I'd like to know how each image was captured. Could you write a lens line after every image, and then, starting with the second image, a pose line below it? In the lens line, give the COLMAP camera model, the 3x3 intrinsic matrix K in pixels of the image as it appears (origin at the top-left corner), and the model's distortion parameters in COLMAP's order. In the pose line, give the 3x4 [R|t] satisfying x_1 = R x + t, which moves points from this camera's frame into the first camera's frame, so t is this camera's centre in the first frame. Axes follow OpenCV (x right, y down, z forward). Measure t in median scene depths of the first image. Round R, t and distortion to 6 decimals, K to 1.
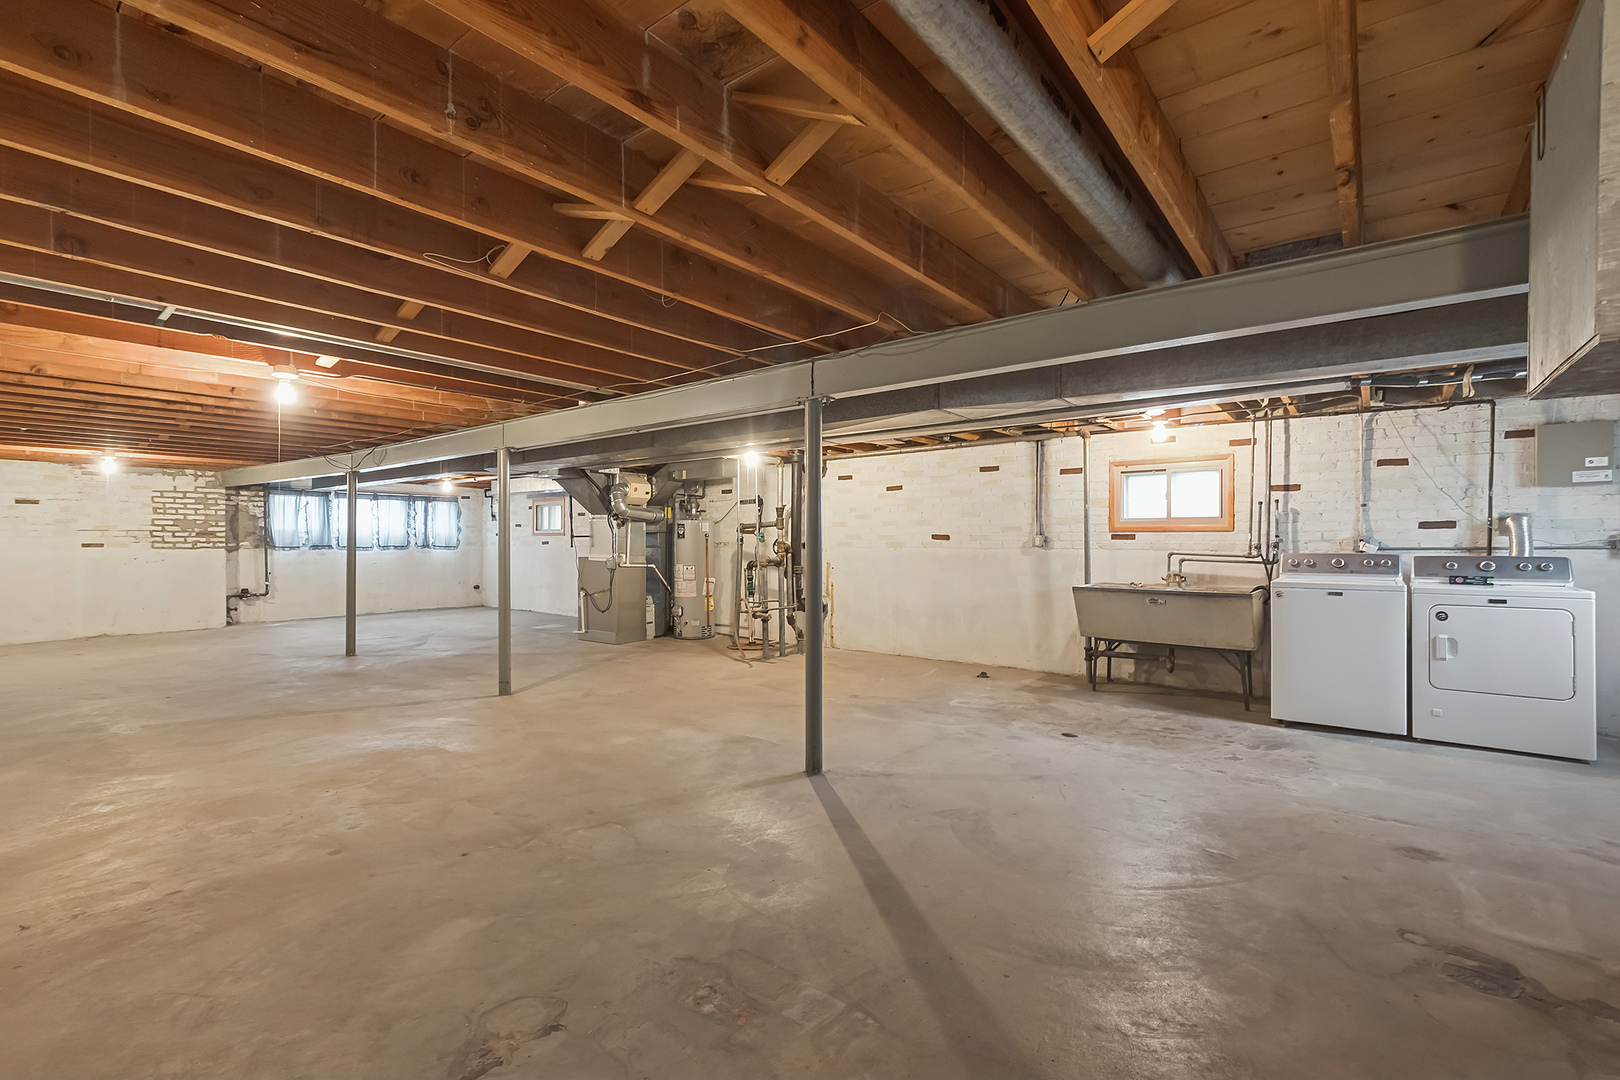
lens RADIAL K [[716.0, 0, 810.0], [0, 716.0, 540.0], [0, 0, 1]] dist [0.000072, -0.000060]
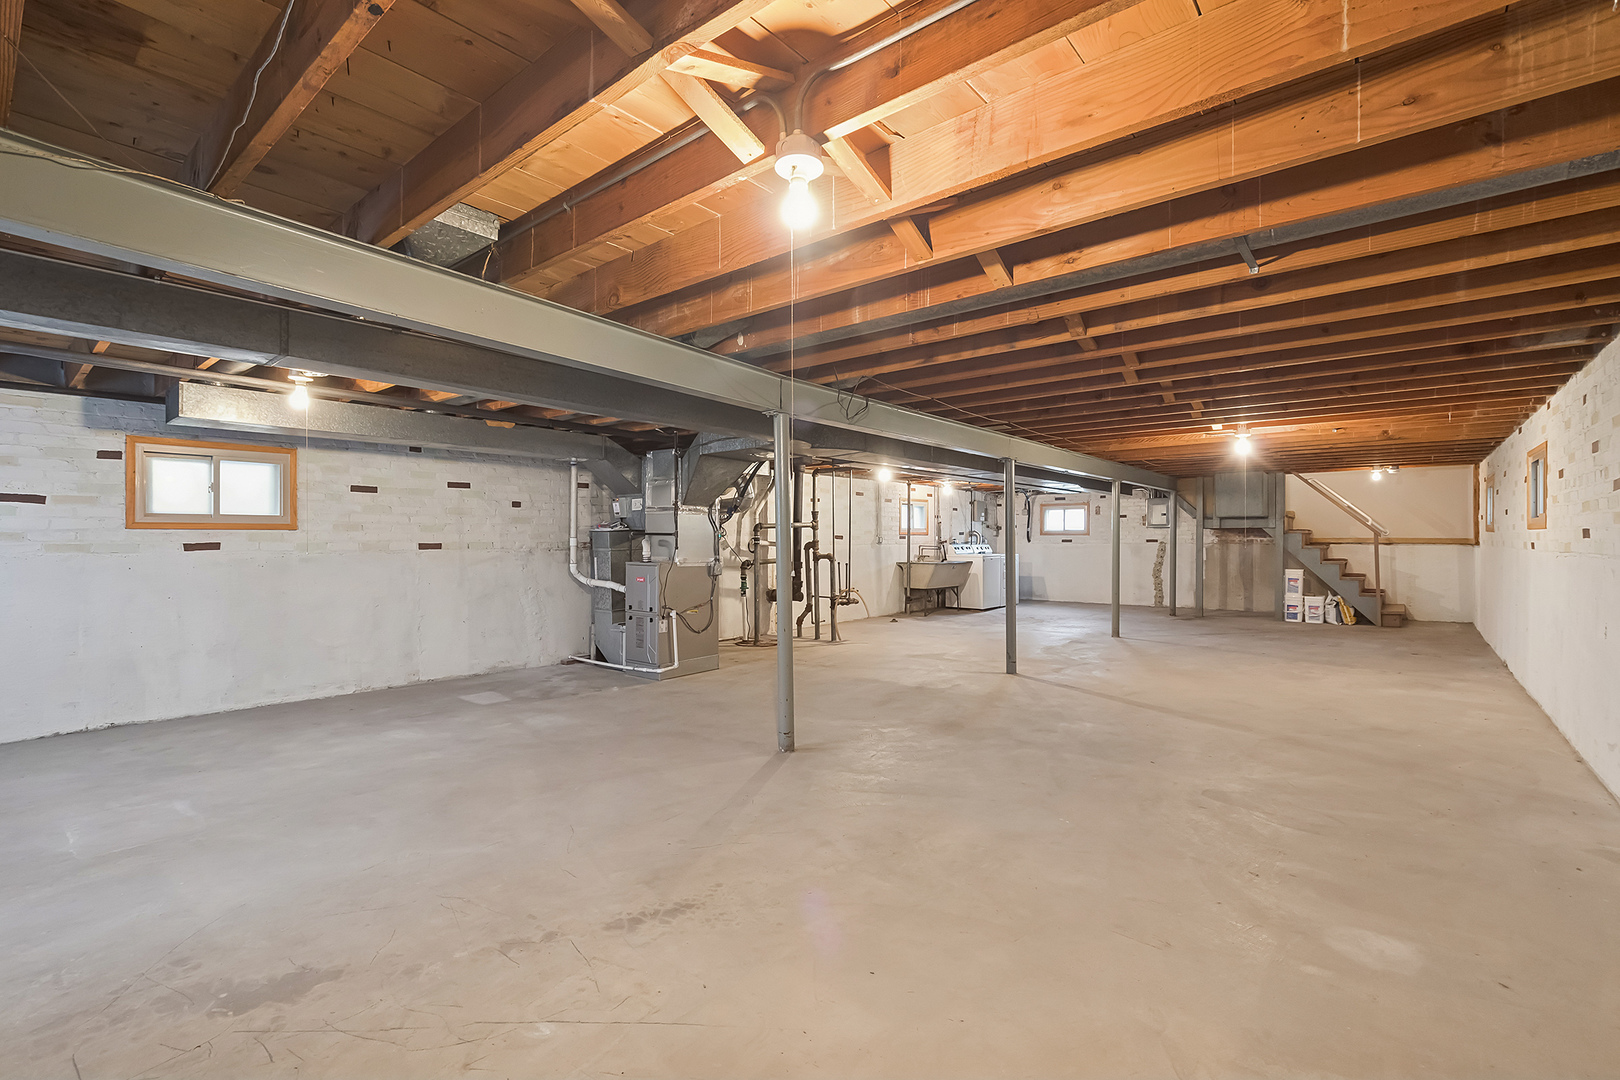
lens RADIAL K [[716.0, 0, 810.0], [0, 716.0, 540.0], [0, 0, 1]] dist [0.000072, -0.000060]
pose [[0.024209, -0.001884, 0.999705, -1.577163], [0.001173, 0.999998, 0.001856, -0.001630], [-0.999706, 0.001128, 0.024211, 1.280932]]
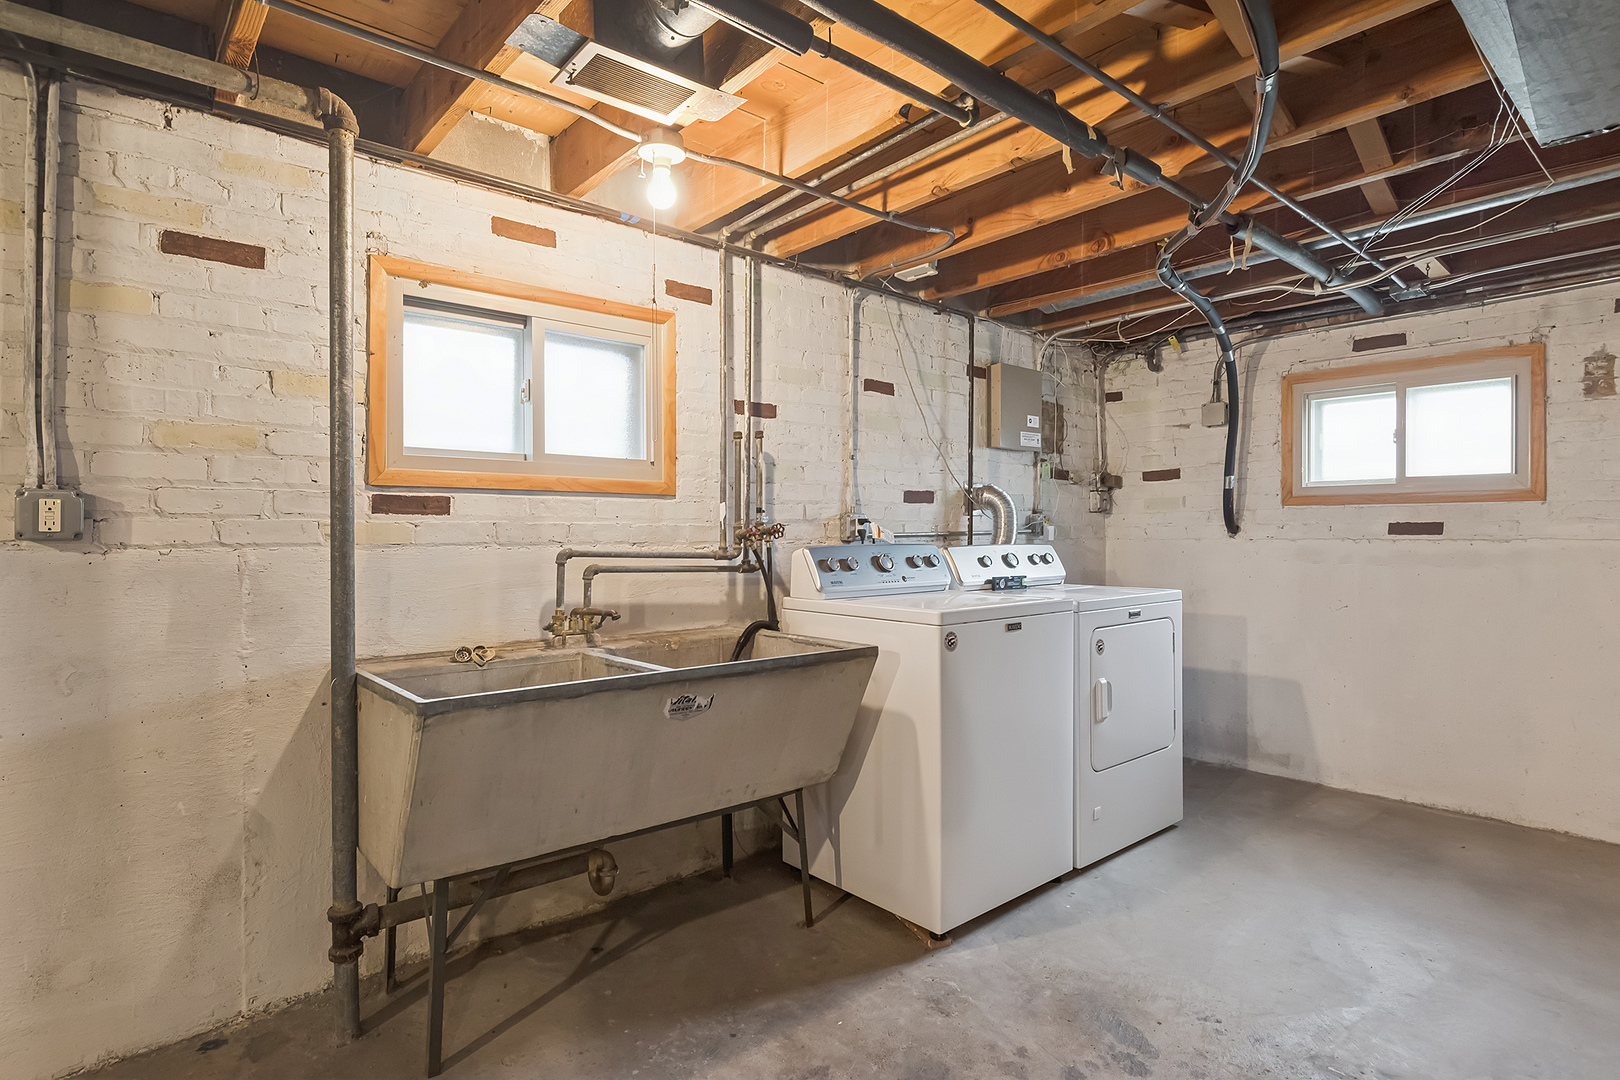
lens RADIAL K [[843.6, 0, 811.6], [0, 843.6, 532.3], [0, 0, 1]] dist [-0.000375, 0.000183]
pose [[0.186478, -0.000239, 0.982459, 0.114073], [0.001893, 0.999998, -0.000116, 0.008376], [-0.982457, 0.001881, 0.186478, 0.810229]]
